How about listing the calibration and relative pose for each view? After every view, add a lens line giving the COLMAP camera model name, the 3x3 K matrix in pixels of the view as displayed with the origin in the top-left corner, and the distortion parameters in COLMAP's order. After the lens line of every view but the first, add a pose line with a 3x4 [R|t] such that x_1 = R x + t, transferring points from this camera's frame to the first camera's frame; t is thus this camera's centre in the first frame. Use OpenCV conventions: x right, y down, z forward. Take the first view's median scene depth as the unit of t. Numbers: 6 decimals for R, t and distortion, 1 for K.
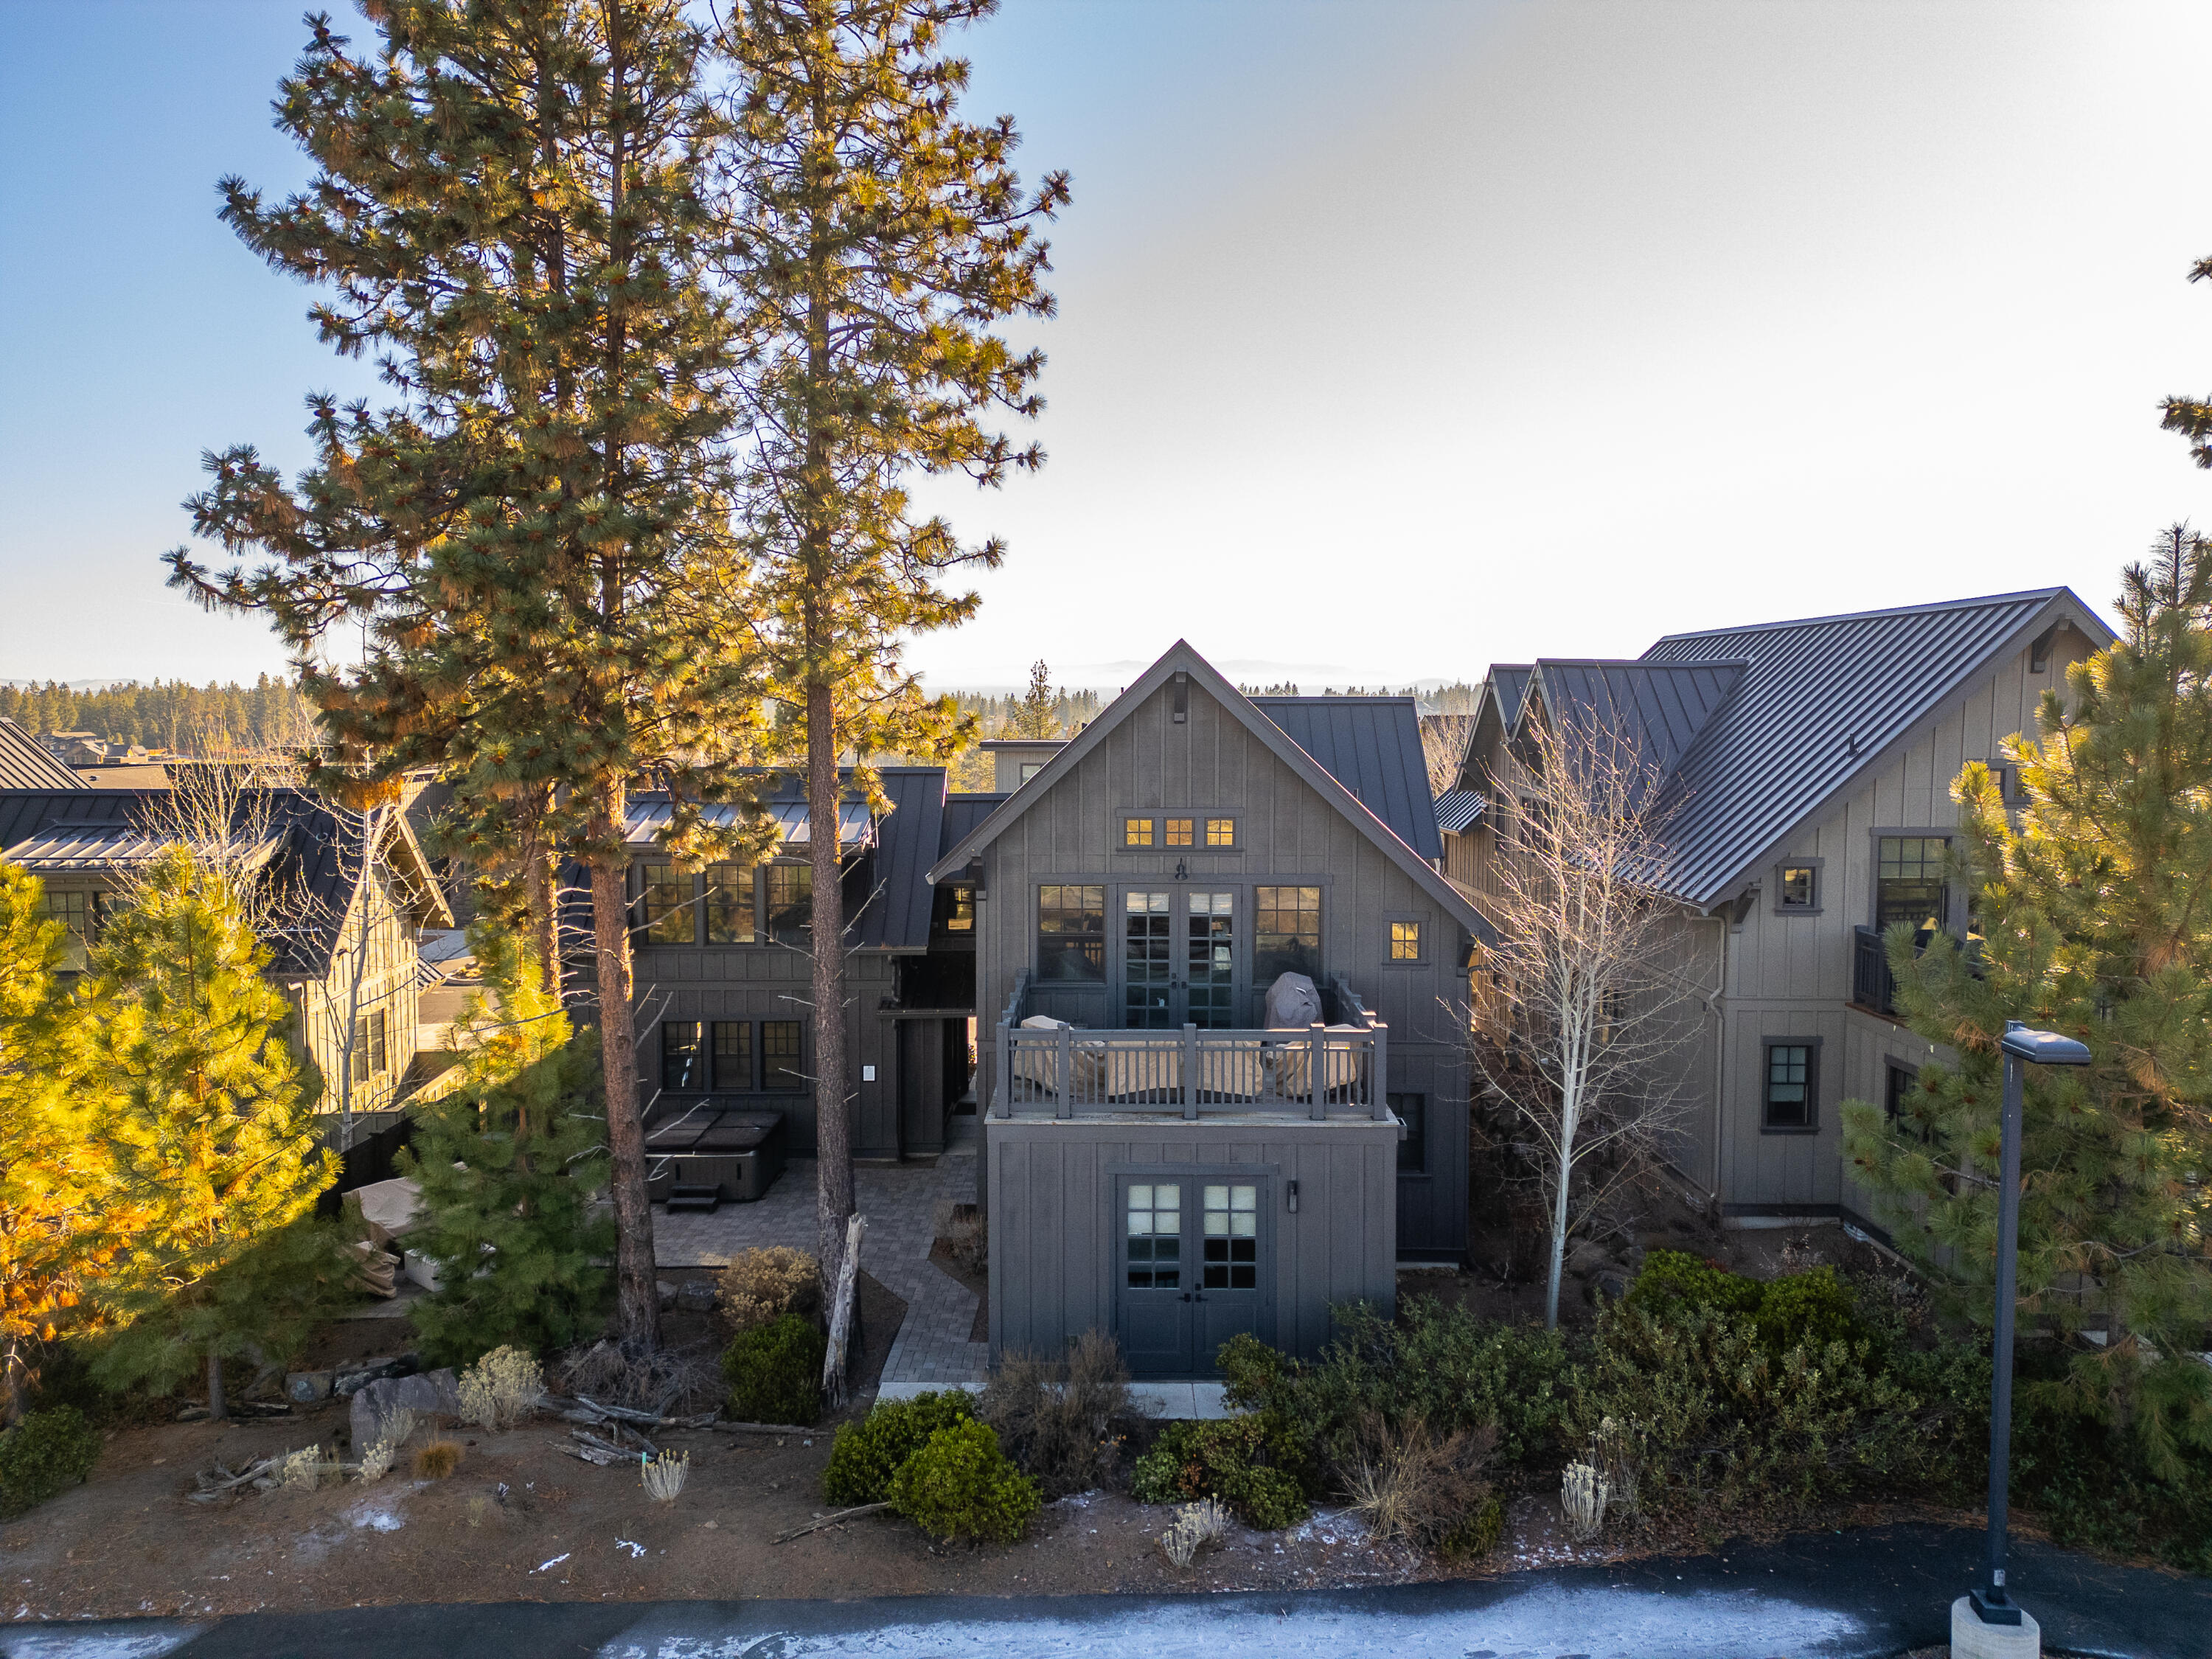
lens RADIAL K [[1569.5, 0, 1089.6], [0, 1569.5, 836.2], [0, 0, 1]] dist [0.094772, -0.103884]
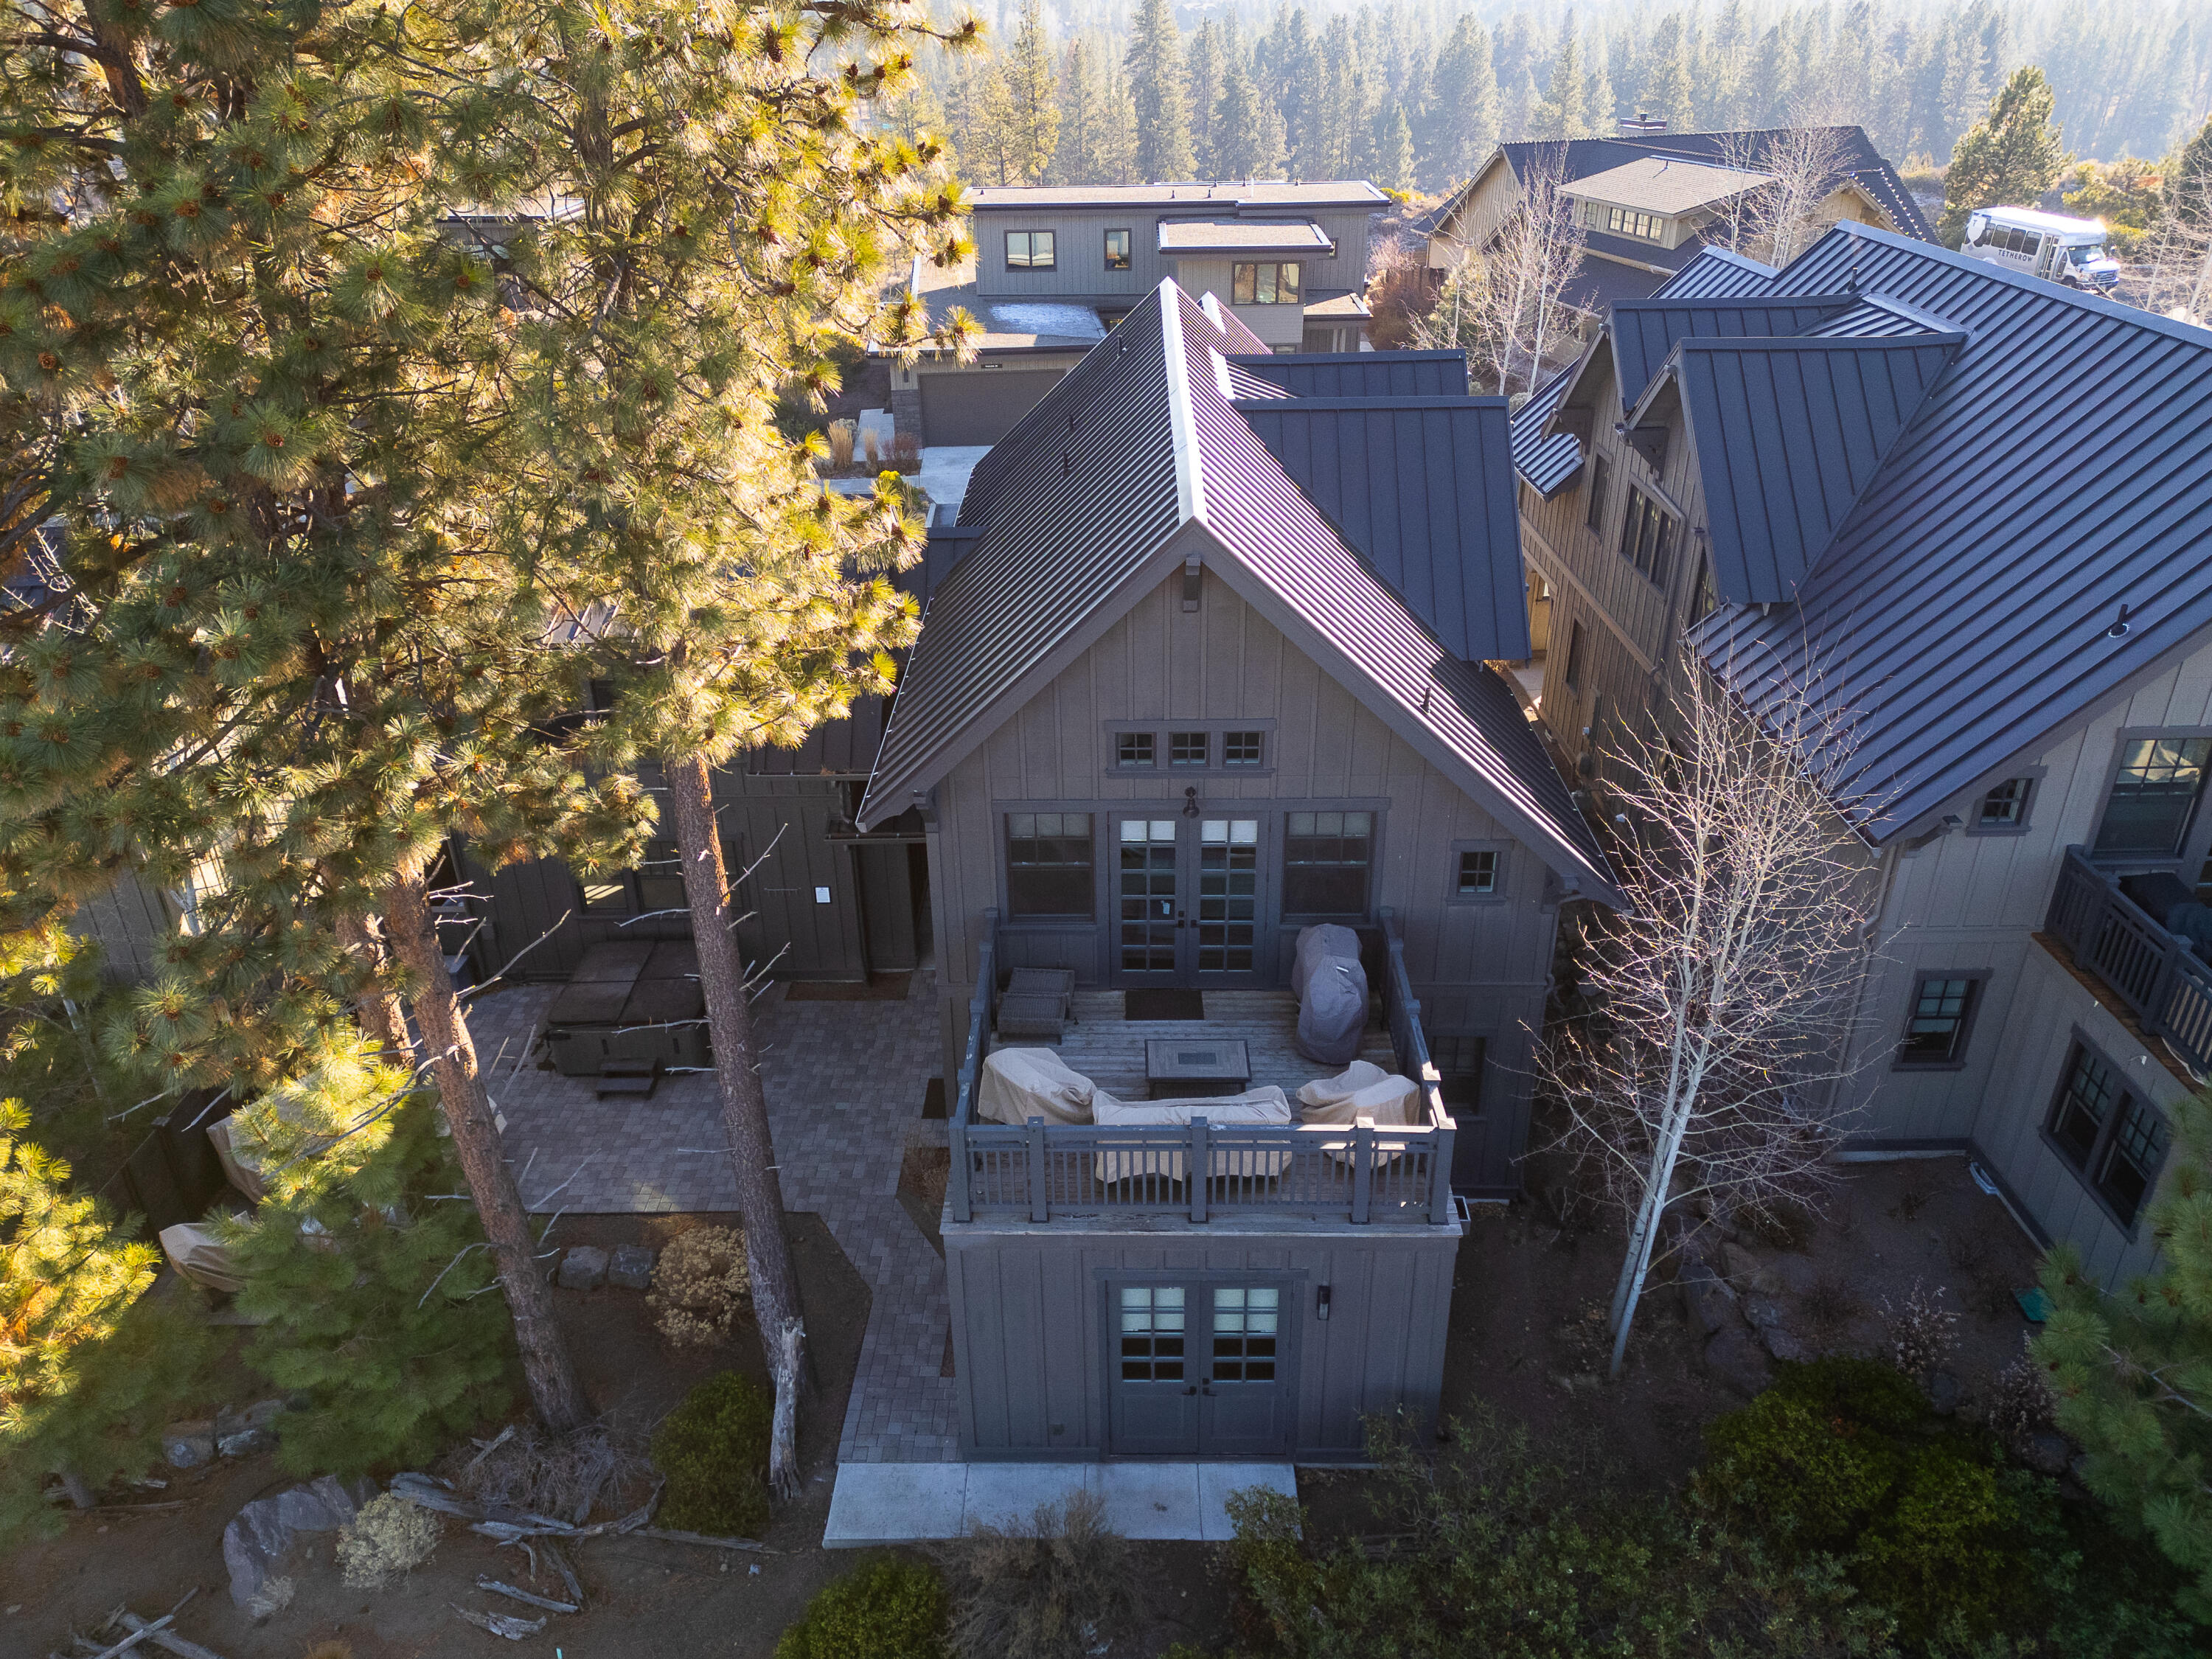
lens RADIAL K [[1569.5, 0, 1089.6], [0, 1569.5, 836.2], [0, 0, 1]] dist [0.094772, -0.103884]
pose [[0.999826, -0.013907, -0.012421, 0.020183], [0.017755, 0.913546, 0.406349, -0.302414], [0.005696, -0.406499, 0.913634, 0.328505]]
